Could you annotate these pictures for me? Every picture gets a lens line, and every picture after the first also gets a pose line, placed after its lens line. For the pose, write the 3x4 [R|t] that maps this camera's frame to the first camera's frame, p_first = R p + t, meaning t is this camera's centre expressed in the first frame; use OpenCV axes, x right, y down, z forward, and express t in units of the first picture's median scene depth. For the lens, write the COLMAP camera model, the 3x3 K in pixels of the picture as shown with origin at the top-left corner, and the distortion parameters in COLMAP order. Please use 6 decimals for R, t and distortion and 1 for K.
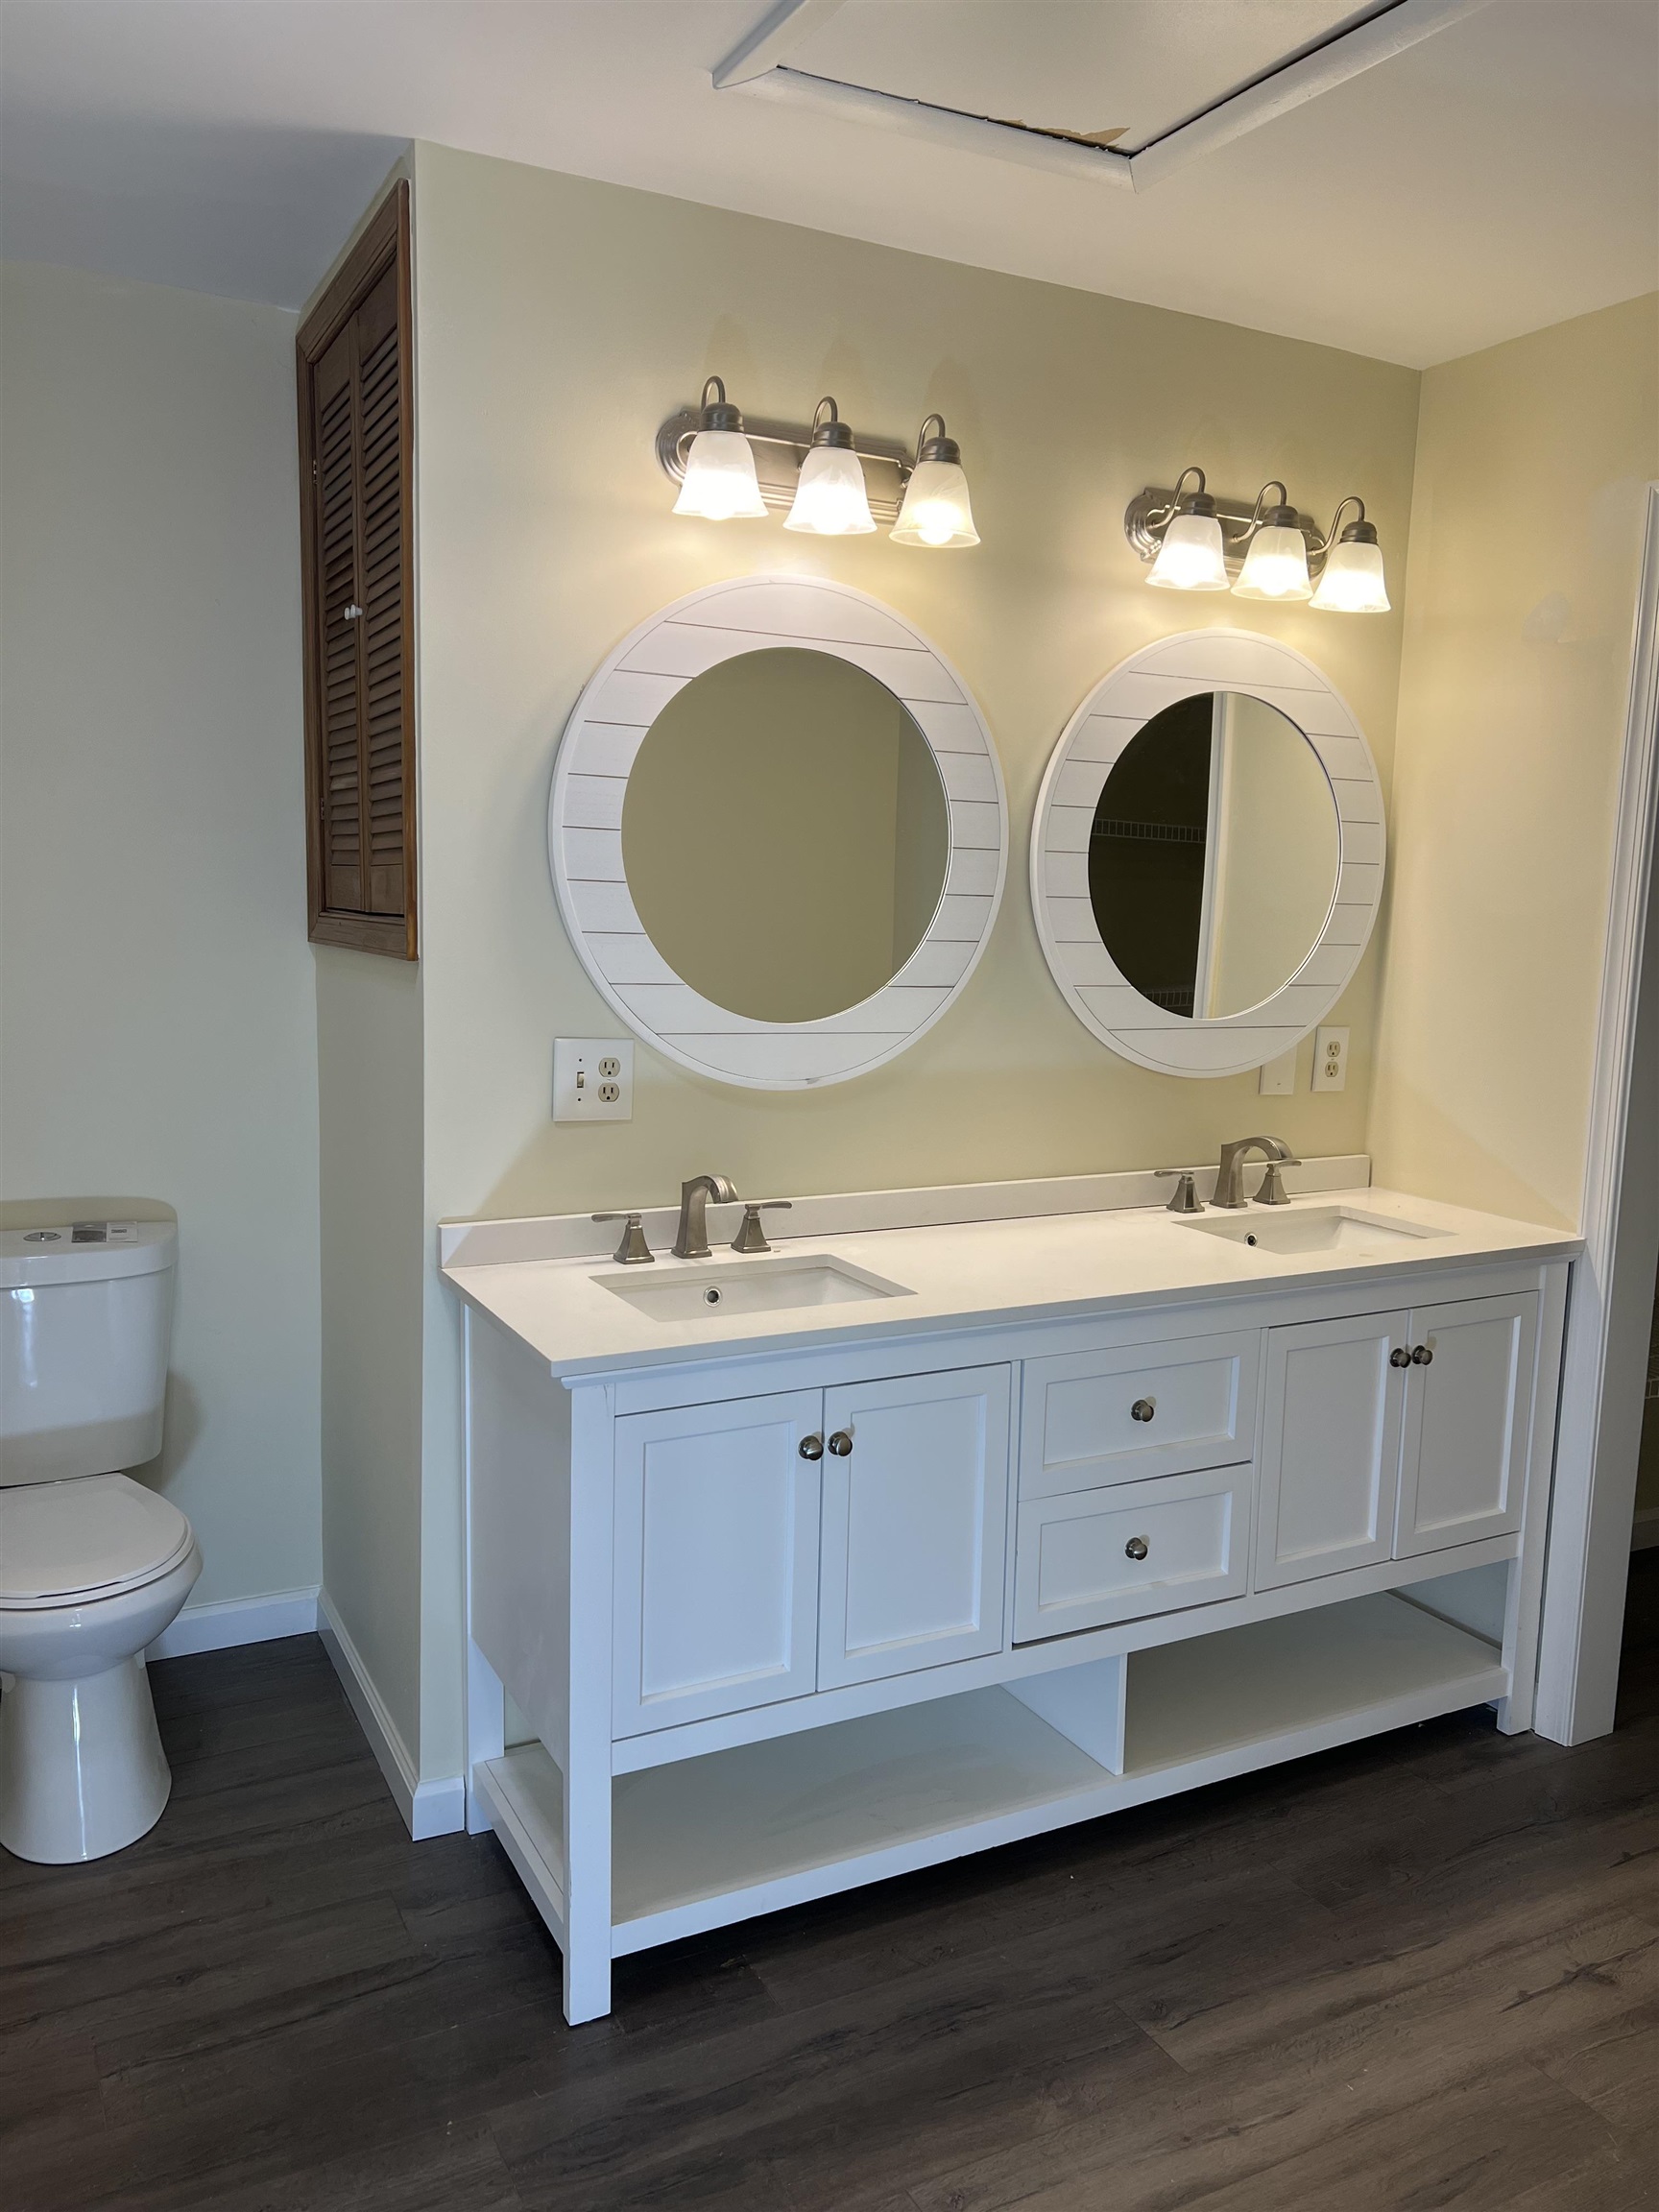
lens RADIAL K [[1659.4, 0, 817.4], [0, 1659.4, 1115.4], [0, 0, 1]] dist [0.063134, -0.066221]
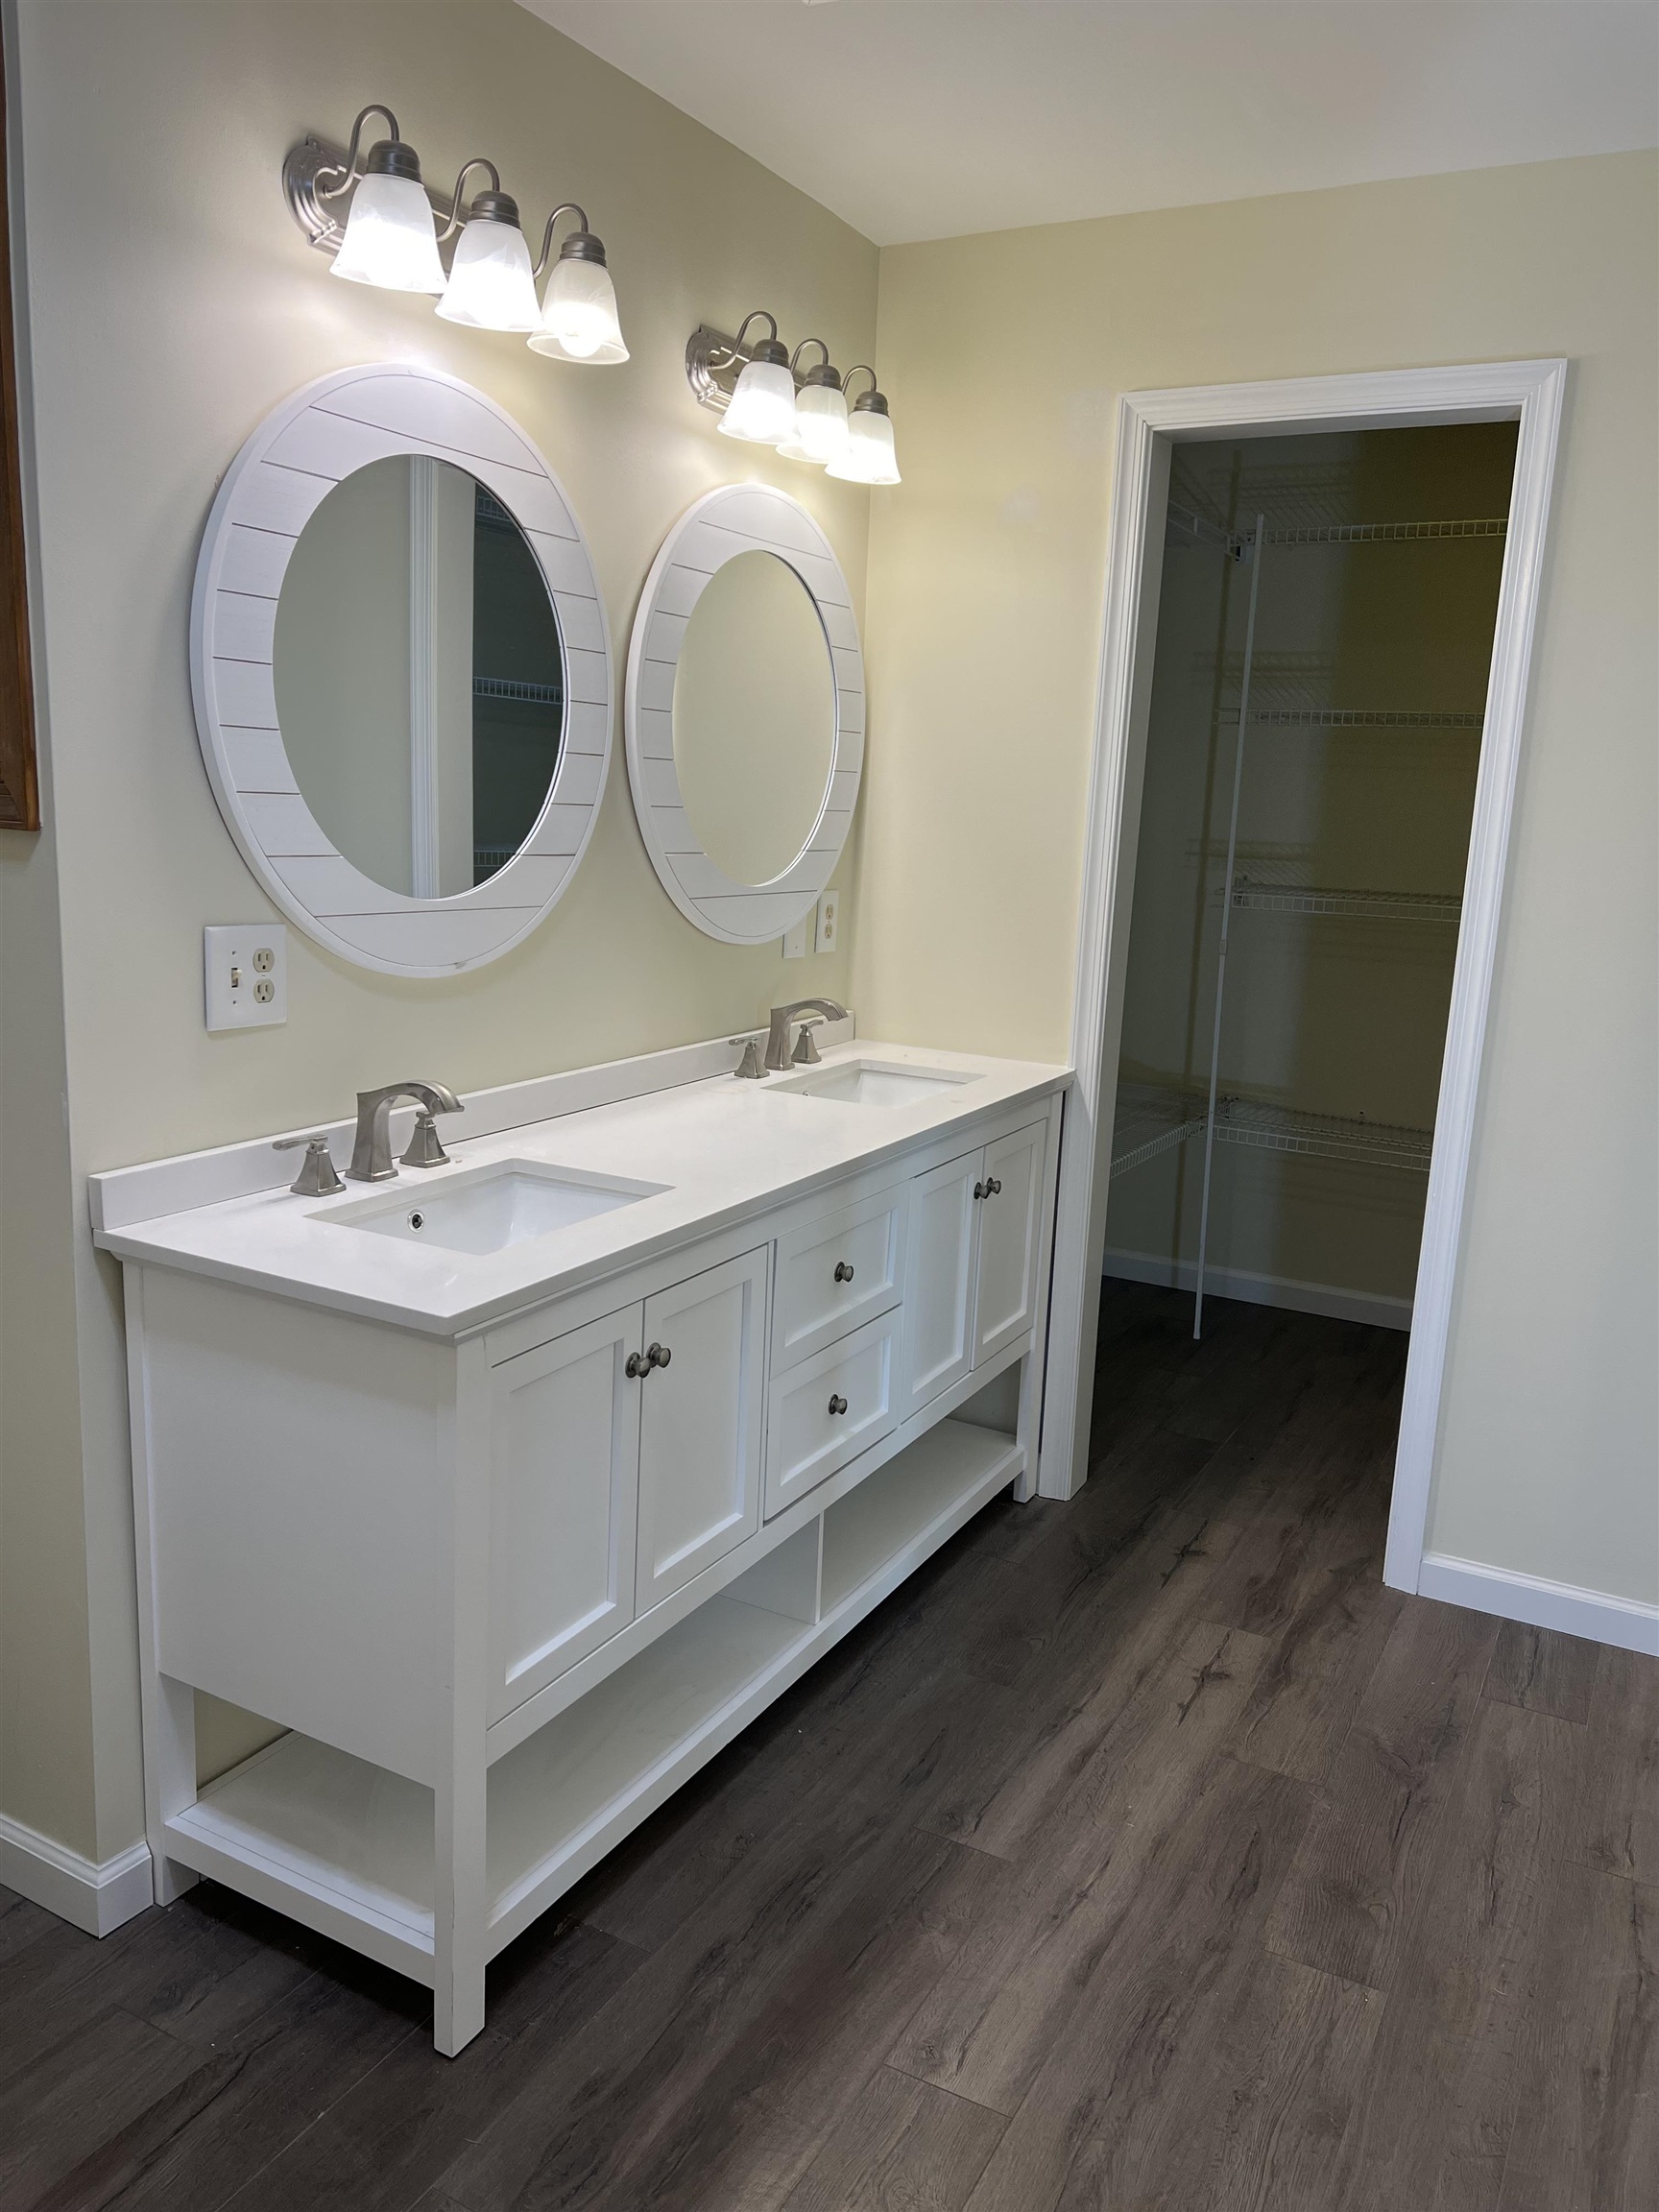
lens RADIAL K [[1659.4, 0, 820.9], [0, 1659.4, 1116.3], [0, 0, 1]] dist [0.063134, -0.066221]
pose [[0.835198, -0.101254, 0.540548, -0.358843], [0.058215, 0.993660, 0.096183, -0.016323], [-0.546860, -0.048864, 0.835797, 0.163183]]
